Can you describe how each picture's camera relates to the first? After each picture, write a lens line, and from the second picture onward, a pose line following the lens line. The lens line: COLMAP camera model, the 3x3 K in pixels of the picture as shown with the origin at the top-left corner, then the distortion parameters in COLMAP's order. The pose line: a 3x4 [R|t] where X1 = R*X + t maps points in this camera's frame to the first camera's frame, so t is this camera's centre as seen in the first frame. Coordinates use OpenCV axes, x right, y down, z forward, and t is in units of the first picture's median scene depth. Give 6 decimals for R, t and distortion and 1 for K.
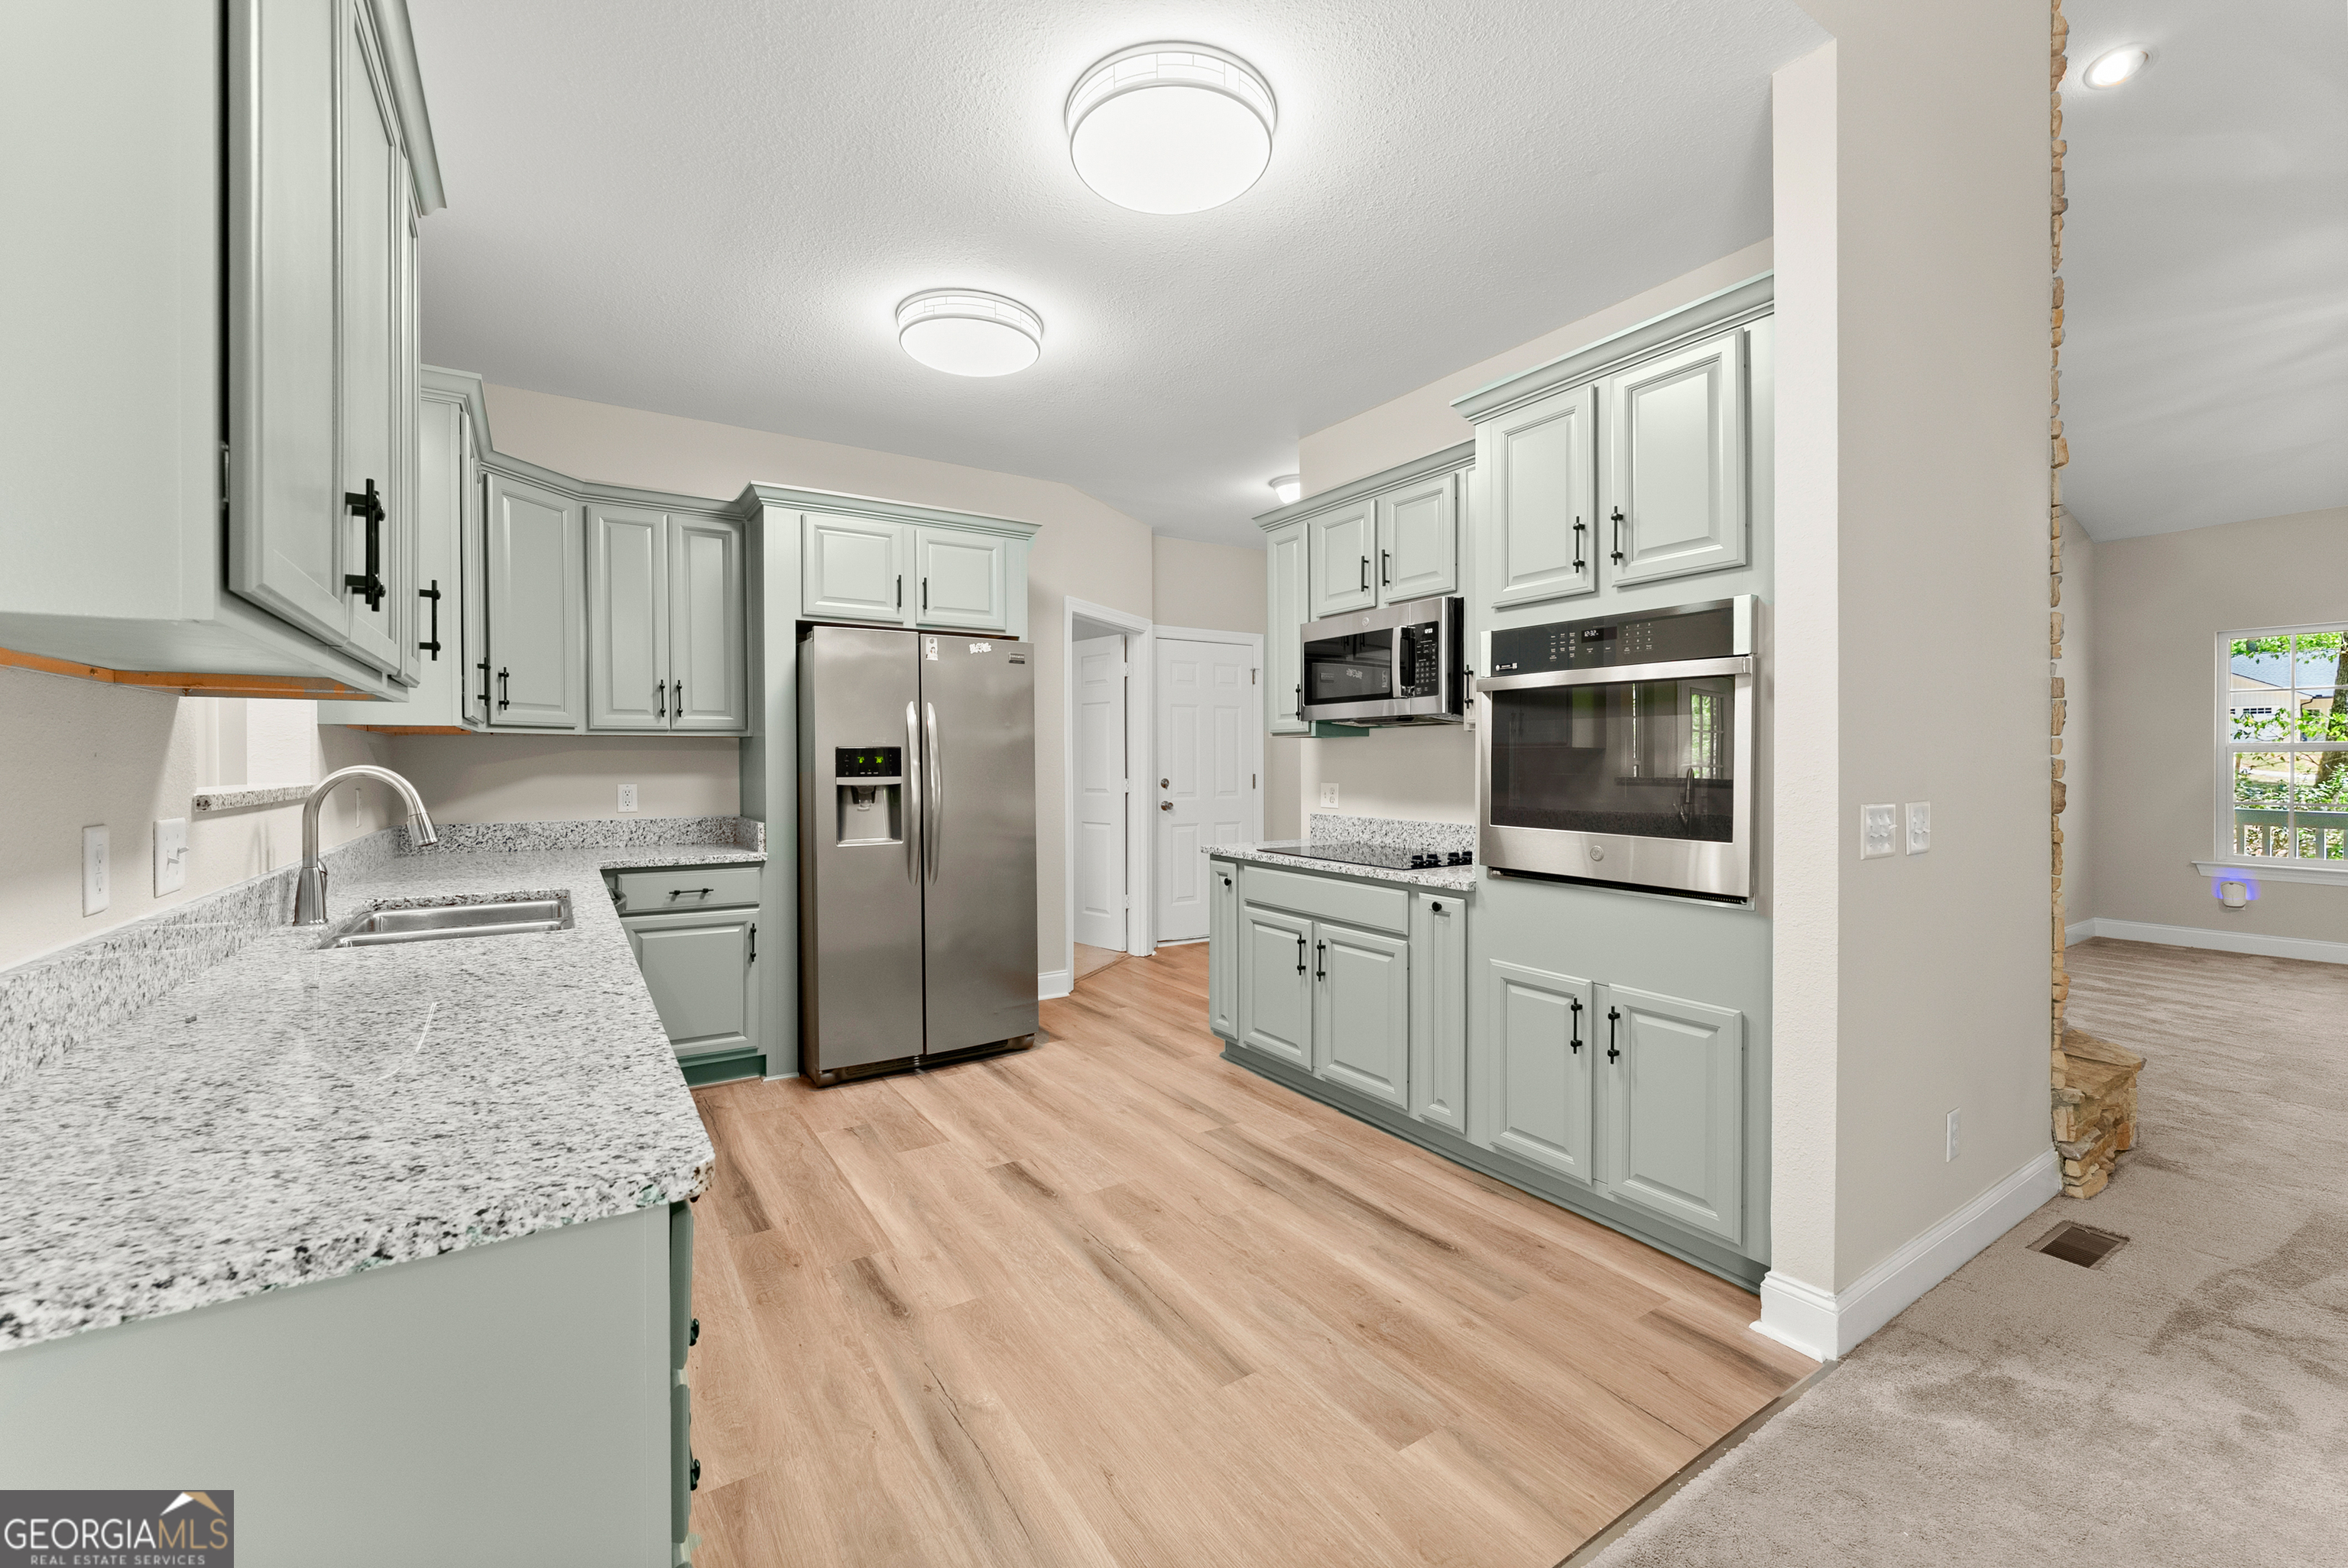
lens RADIAL K [[951.3, 0, 1170.7], [0, 951.3, 743.6], [0, 0, 1]] dist [0.001448, 0.000187]
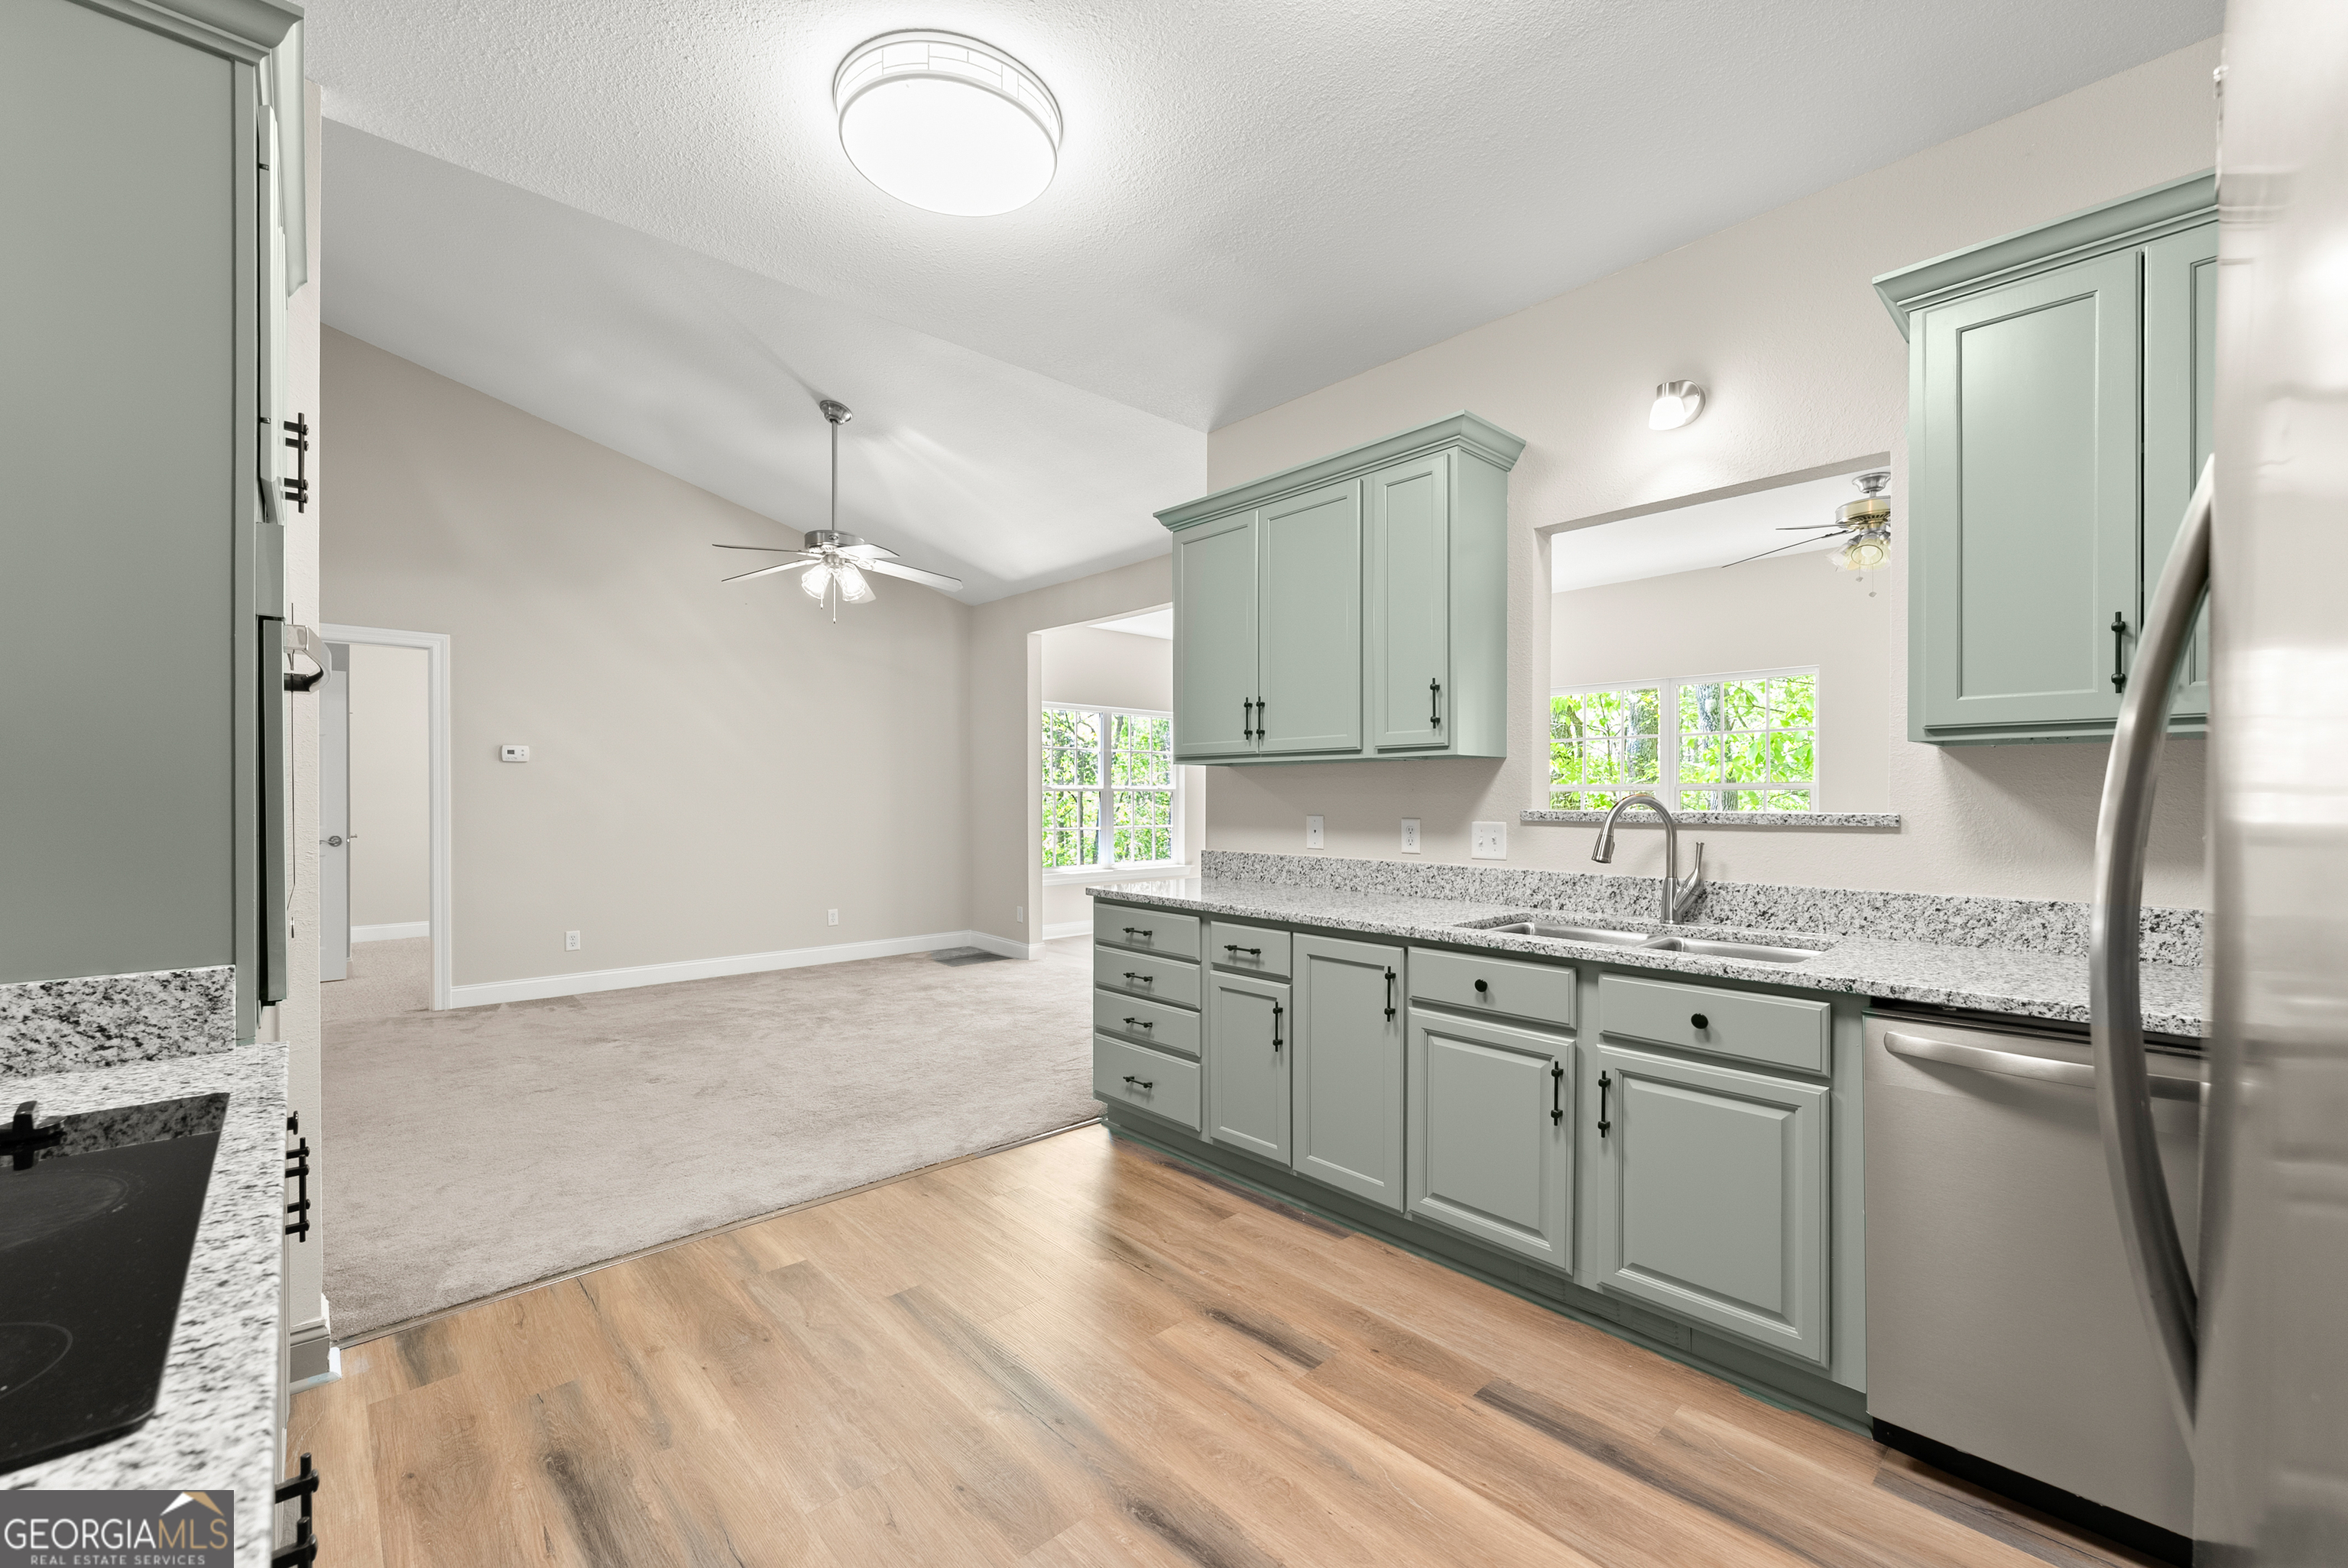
lens RADIAL K [[951.3, 0, 1171.0], [0, 951.3, 794.5], [0, 0, 1]] dist [0.001448, 0.000187]
pose [[-0.985314, -0.001079, -0.170747, -0.032704], [0.002380, 0.999796, -0.020055, 0.026611], [0.170734, -0.020166, -0.985111, 1.258210]]
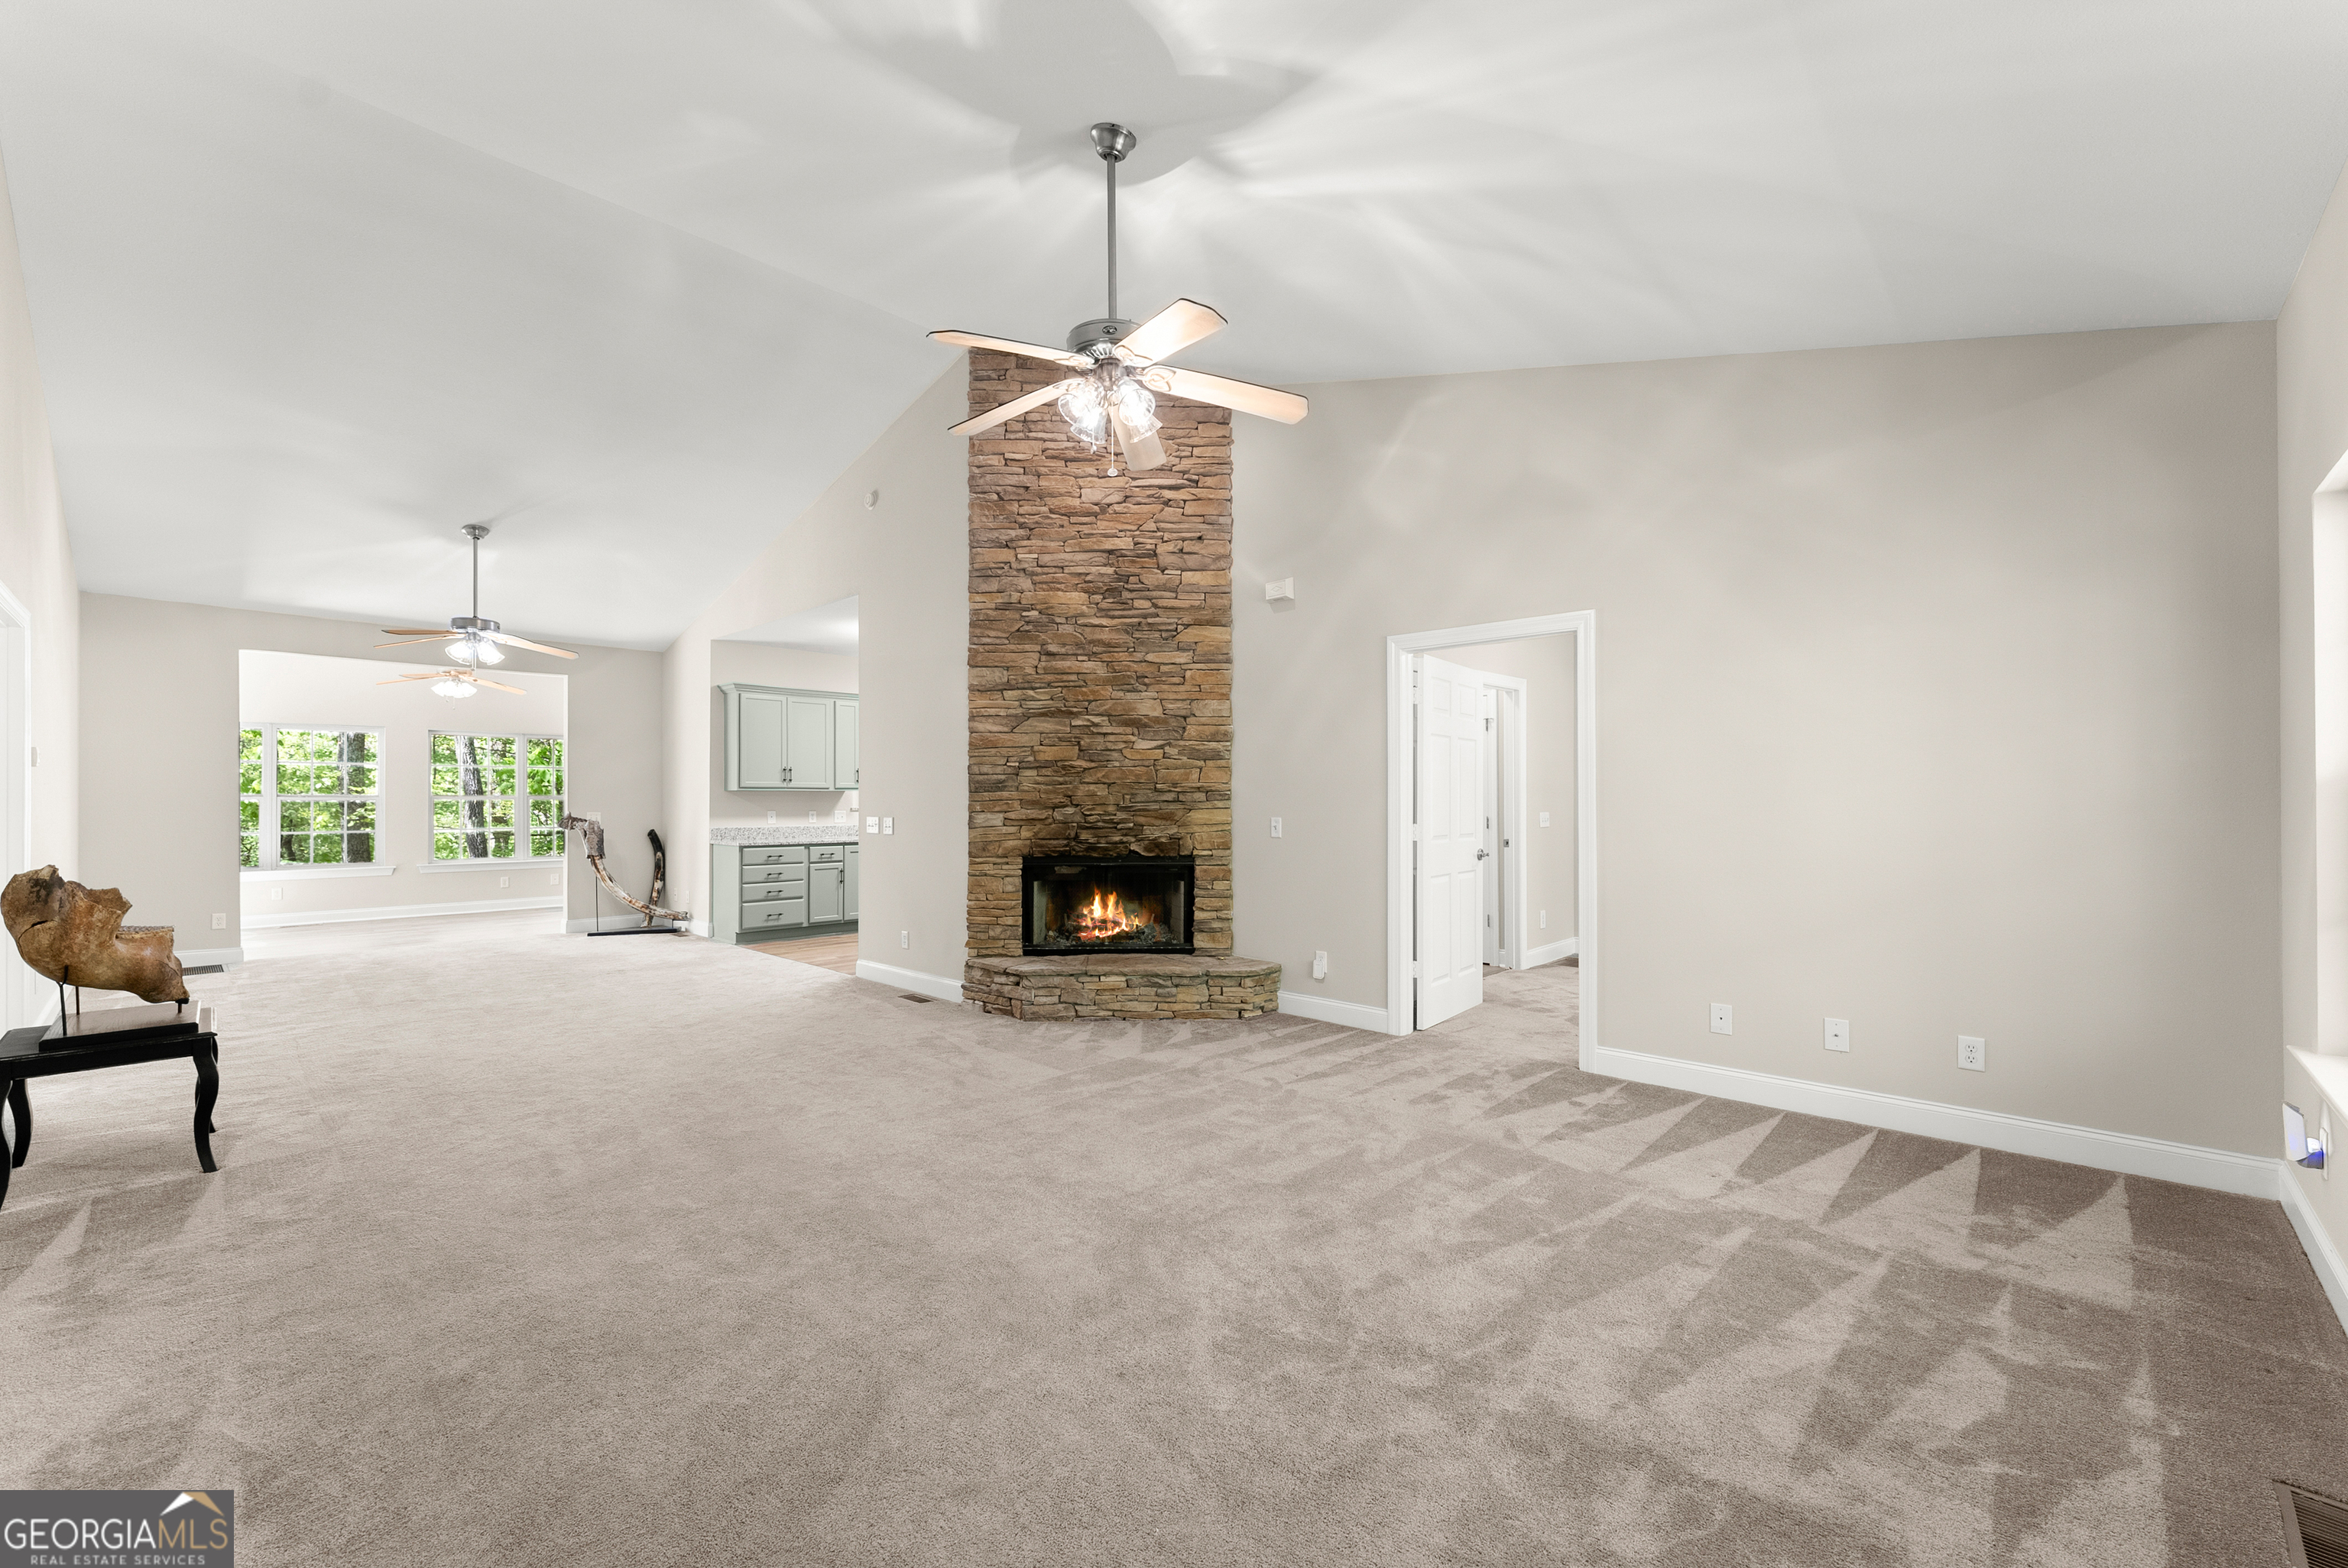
lens RADIAL K [[951.3, 0, 1167.7], [0, 951.3, 797.0], [0, 0, 1]] dist [0.001448, 0.000187]
pose [[0.228230, -0.001546, -0.973606, 2.438039], [0.018823, 0.999819, 0.002825, 0.004071], [0.973425, -0.018971, 0.228218, 0.748546]]
